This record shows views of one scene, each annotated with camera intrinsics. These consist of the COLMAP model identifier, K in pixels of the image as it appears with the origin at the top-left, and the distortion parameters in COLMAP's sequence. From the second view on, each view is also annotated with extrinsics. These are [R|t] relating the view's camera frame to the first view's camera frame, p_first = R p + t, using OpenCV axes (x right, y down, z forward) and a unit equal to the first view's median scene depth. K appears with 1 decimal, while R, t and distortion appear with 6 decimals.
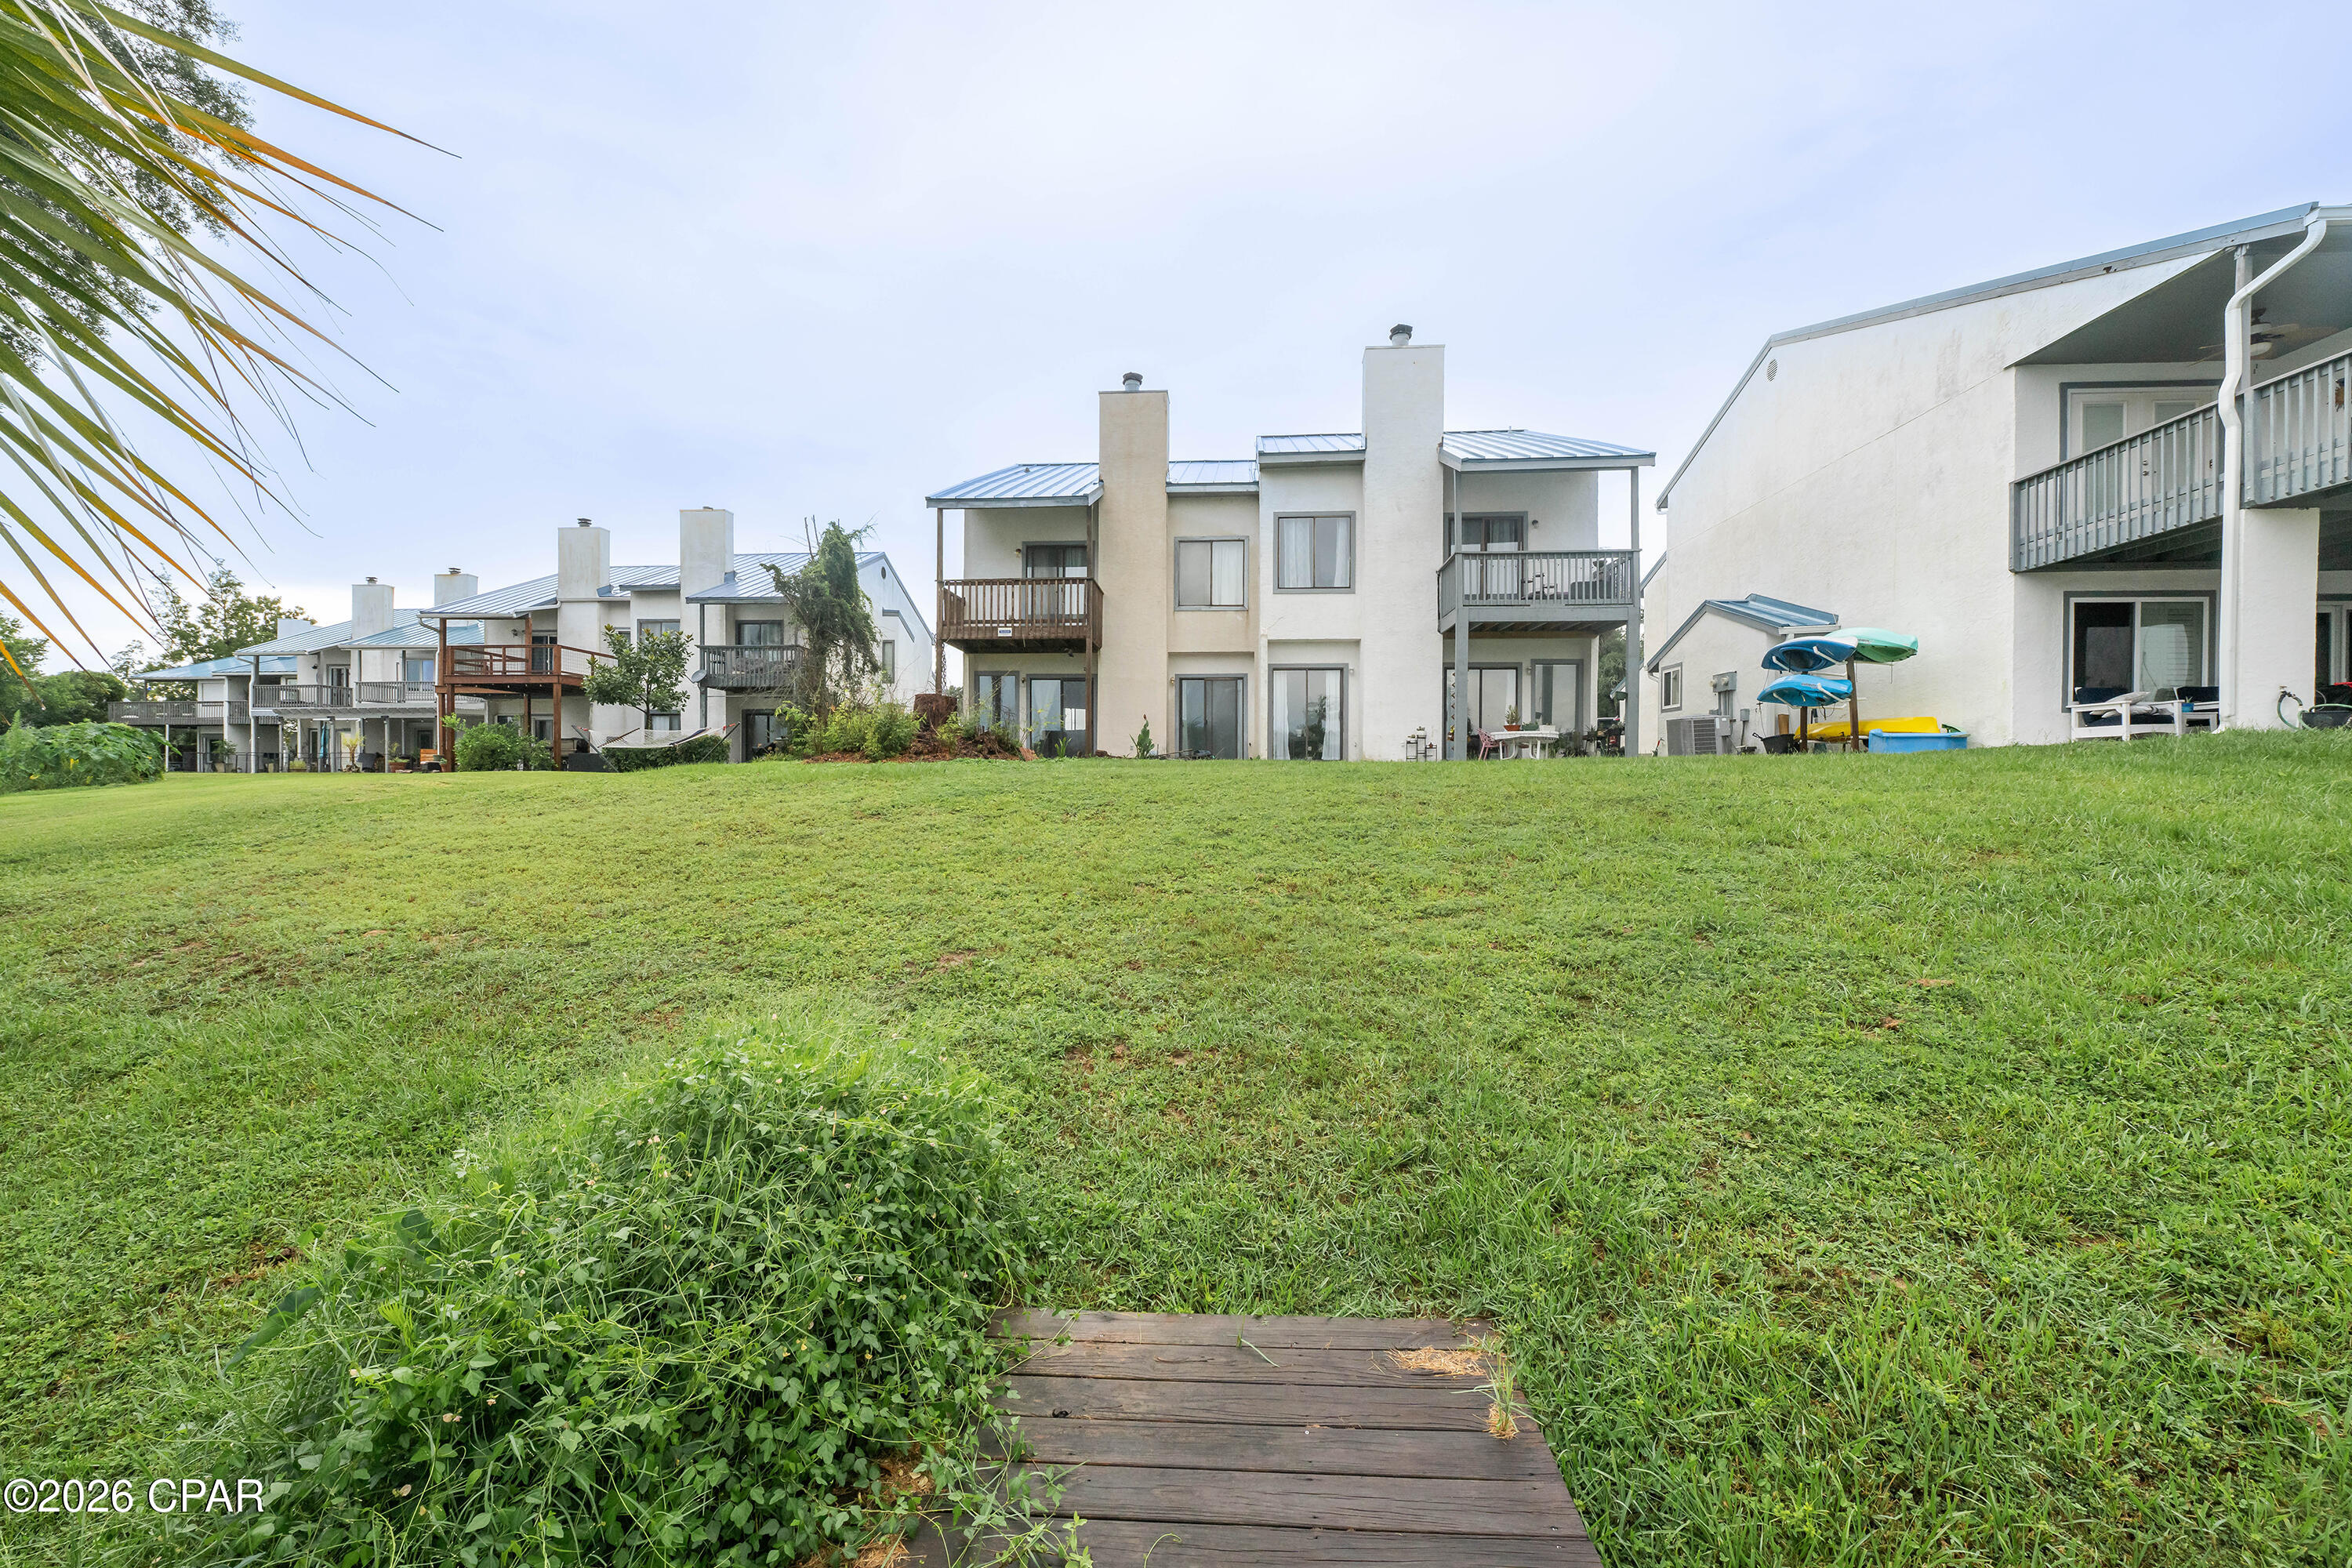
lens RADIAL K [[937.0, 0, 1176.0], [0, 937.0, 784.0], [0, 0, 1]] dist [0.000266, 0.000044]
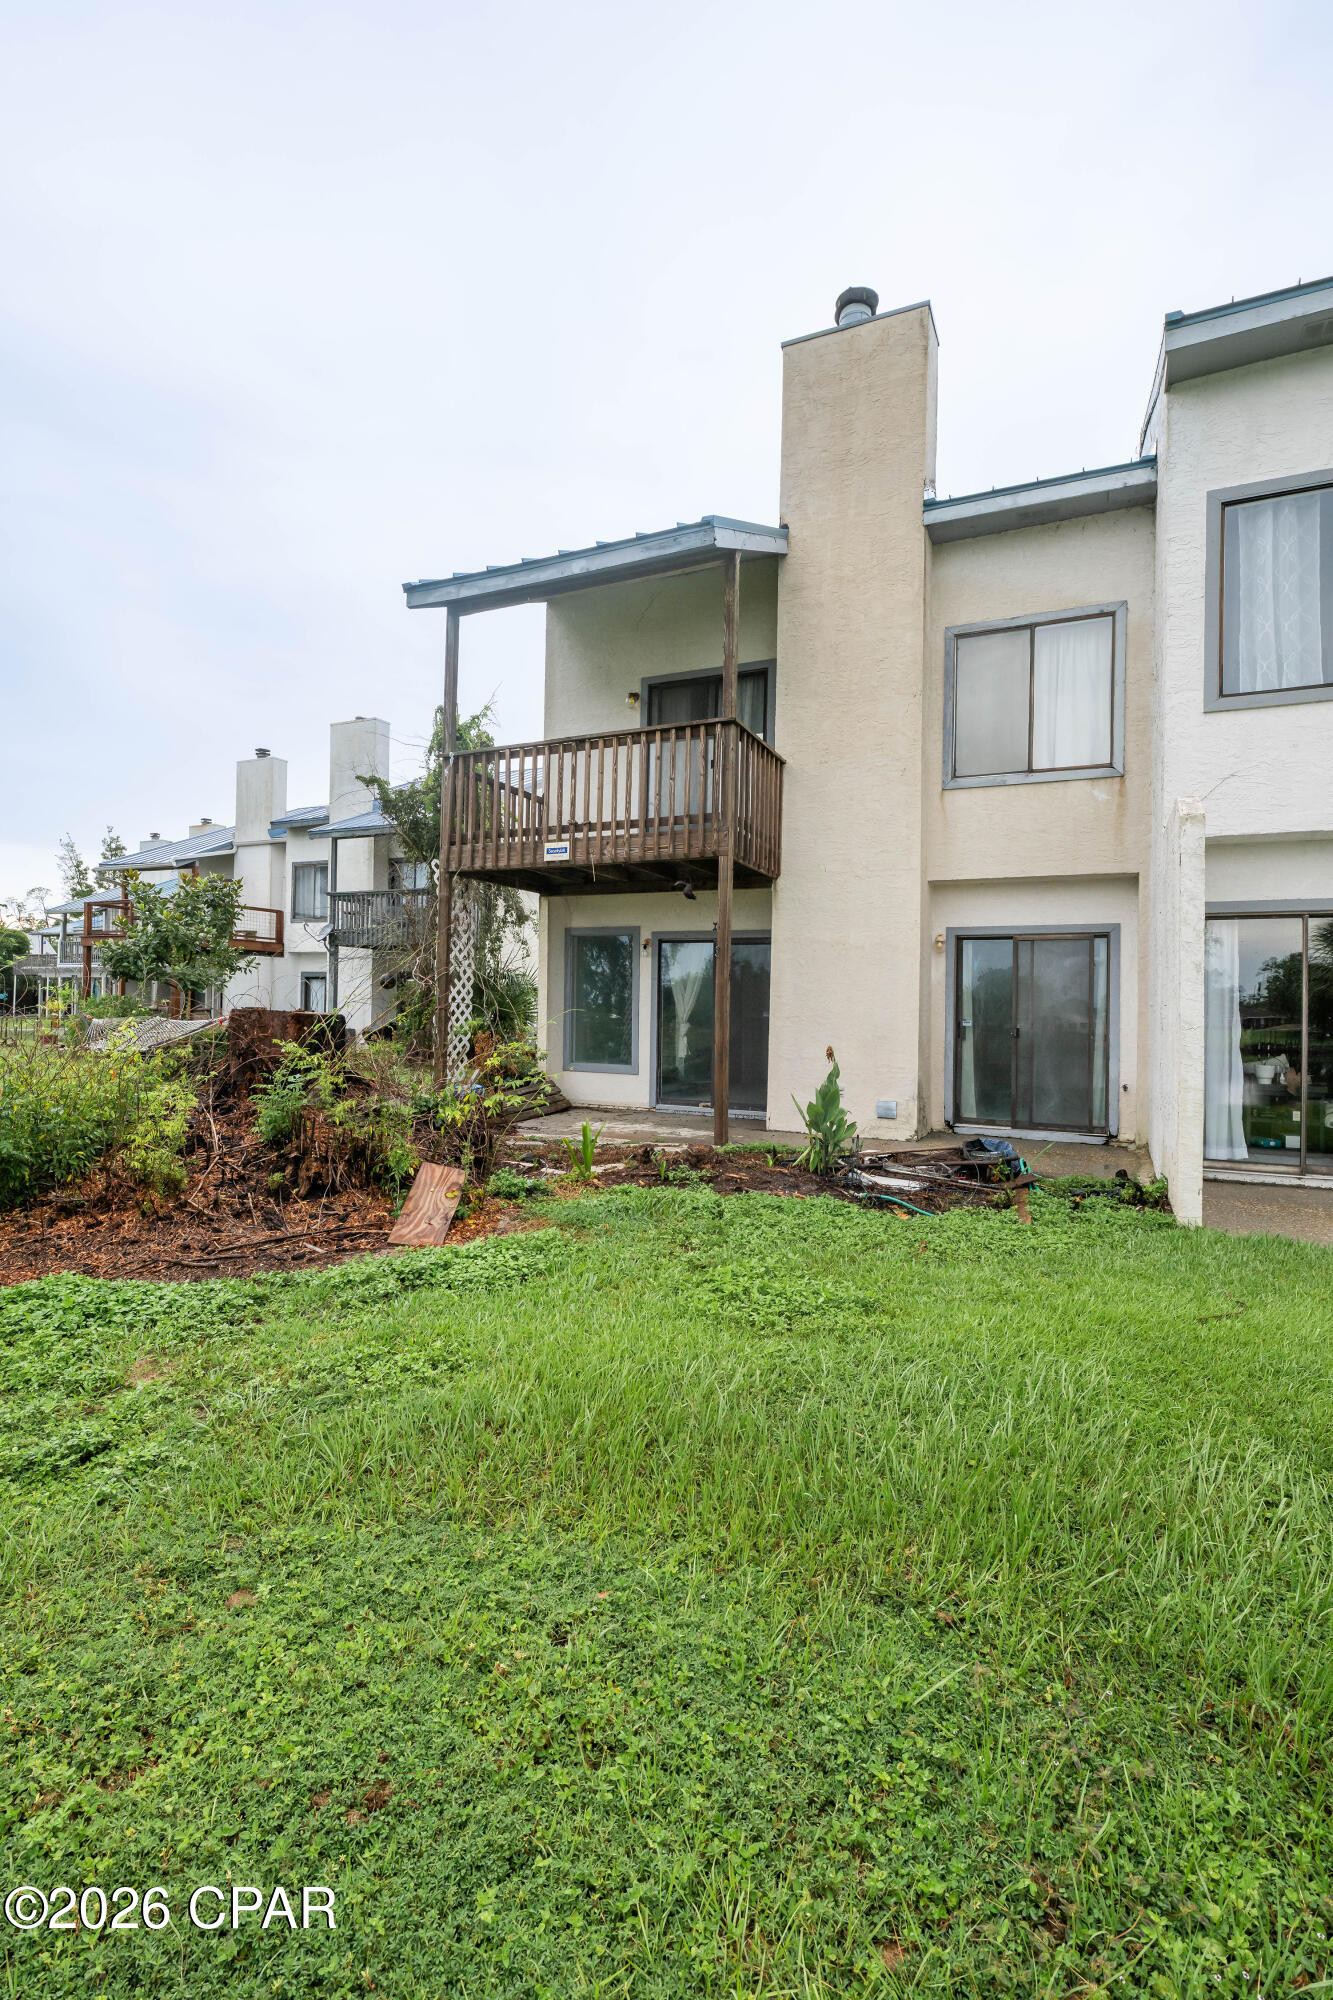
lens RADIAL K [[934.3, 0, 666.5], [0, 934.3, 1000.0], [0, 0, 1]] dist [0.001064, -0.000003]
pose [[0.935649, 0.009369, -0.352807, 0.033669], [-0.014933, 0.999803, -0.013053, -0.075410], [0.352615, 0.017481, 0.935605, 0.534240]]
